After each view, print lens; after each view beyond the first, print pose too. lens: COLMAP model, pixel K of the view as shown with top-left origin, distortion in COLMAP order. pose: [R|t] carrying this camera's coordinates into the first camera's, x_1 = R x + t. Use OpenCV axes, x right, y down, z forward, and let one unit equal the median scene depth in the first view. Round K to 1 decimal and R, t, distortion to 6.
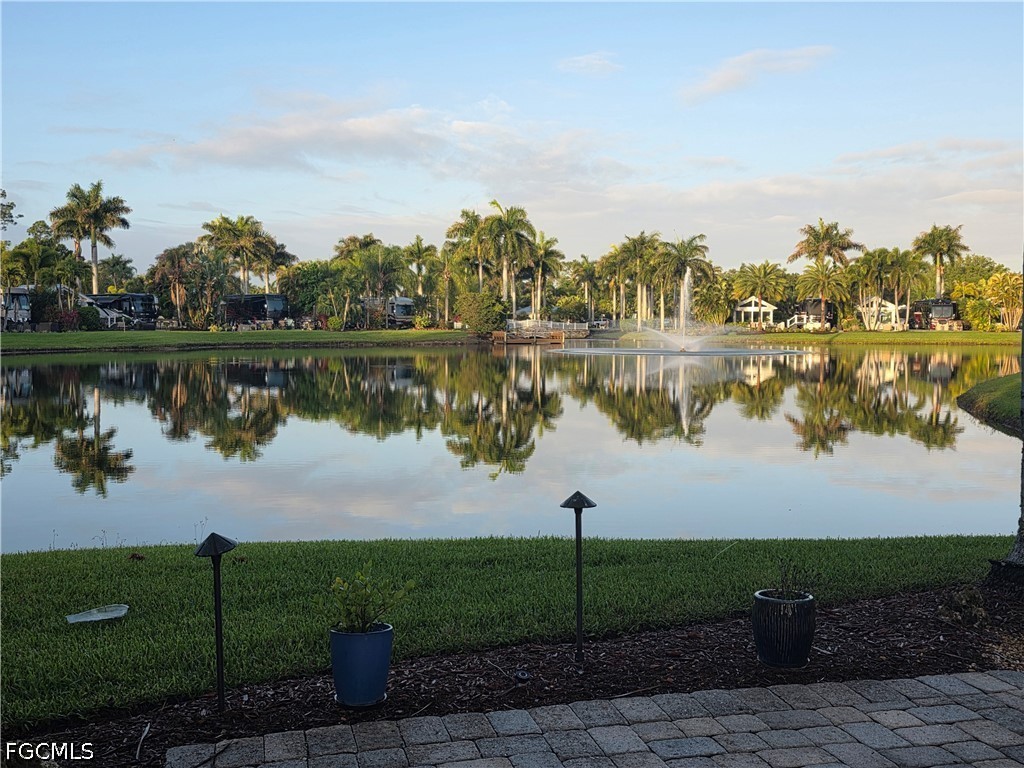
lens RADIAL K [[1097.7, 0, 507.8], [0, 1097.7, 372.9], [0, 0, 1]] dist [0.065468, 0.000000]
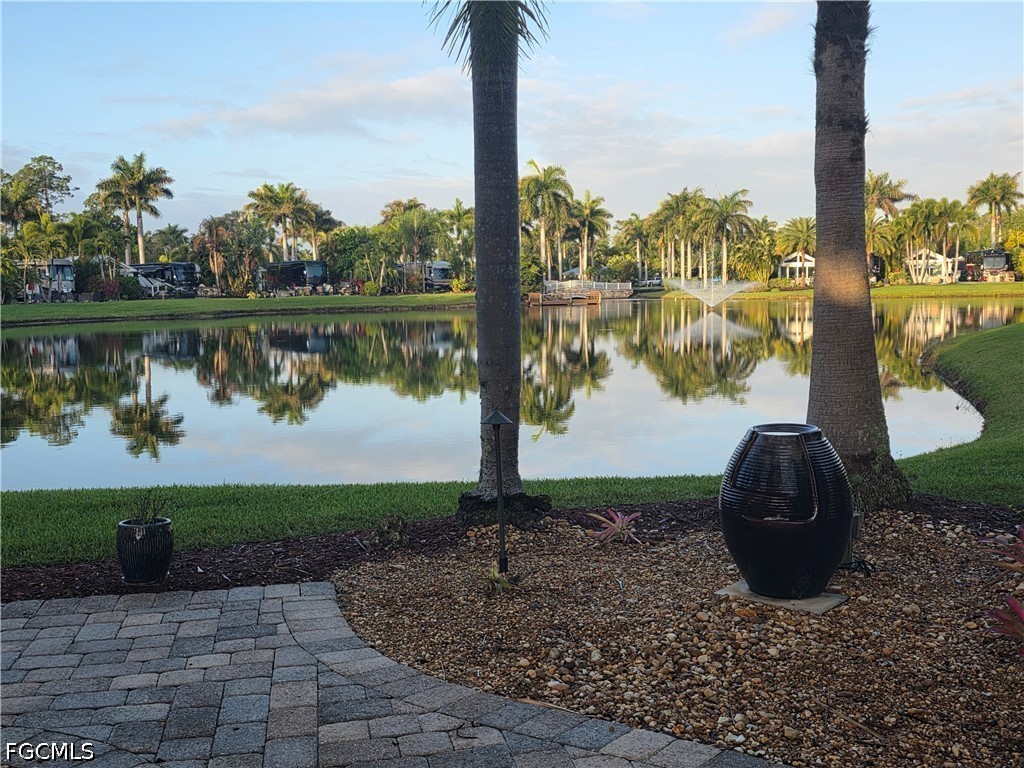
lens RADIAL K [[1097.7, 0, 507.9], [0, 1097.7, 392.8], [0, 0, 1]] dist [0.065468, 0.000000]
pose [[0.997991, -0.014429, -0.061690, 0.025603], [0.017667, 0.998476, 0.052276, 0.000440], [0.060842, -0.053261, 0.996725, -0.004509]]
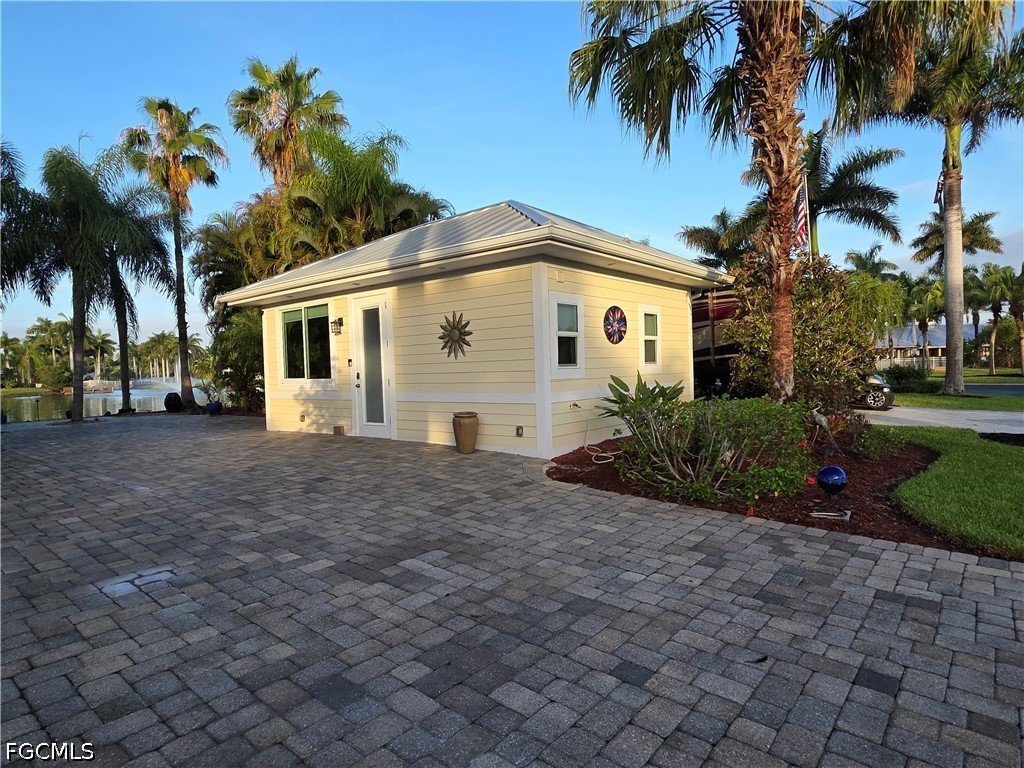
lens RADIAL K [[582.9, 0, 509.8], [0, 582.9, 382.6], [0, 0, 1]] dist [0.000619, -0.001496]
pose [[0.806879, -0.041755, 0.589240, 0.012437], [0.061075, 0.998050, -0.012910, 0.008891], [-0.587552, 0.046405, 0.807855, -0.157124]]
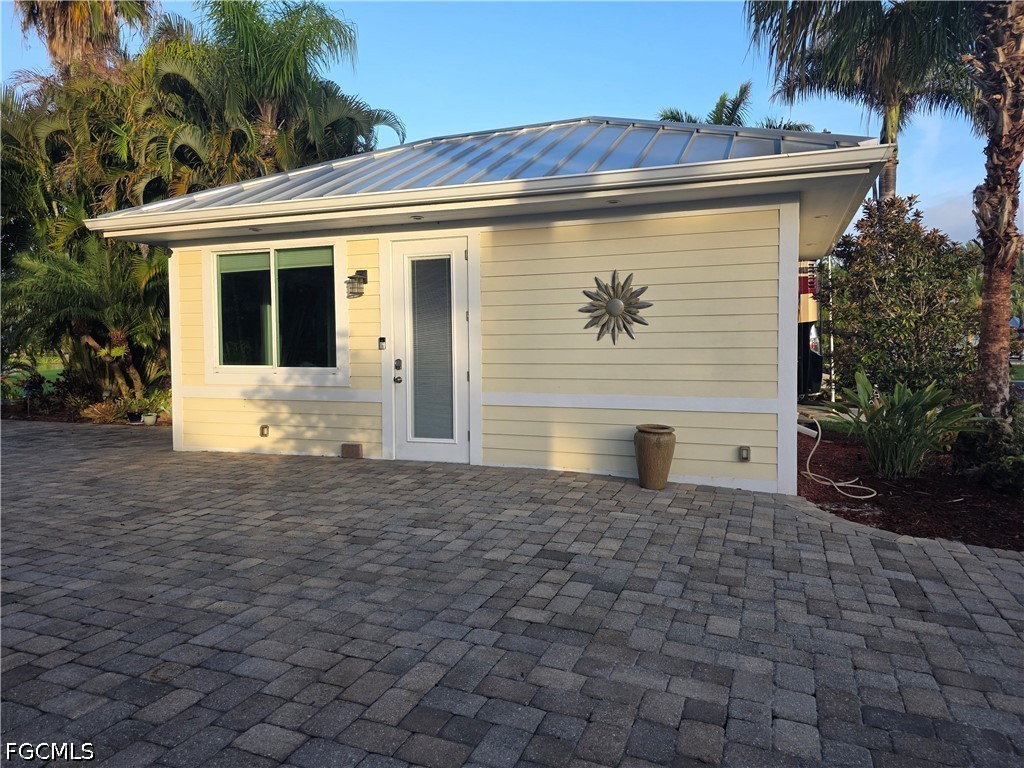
lens RADIAL K [[682.6, 0, 508.4], [0, 682.6, 372.4], [0, 0, 1]] dist [0.058609, -0.046874]
pose [[0.576164, -0.036743, 0.816508, 0.000014], [0.047148, 0.998820, 0.011677, 0.006156], [-0.815973, 0.031769, 0.577216, -0.122449]]
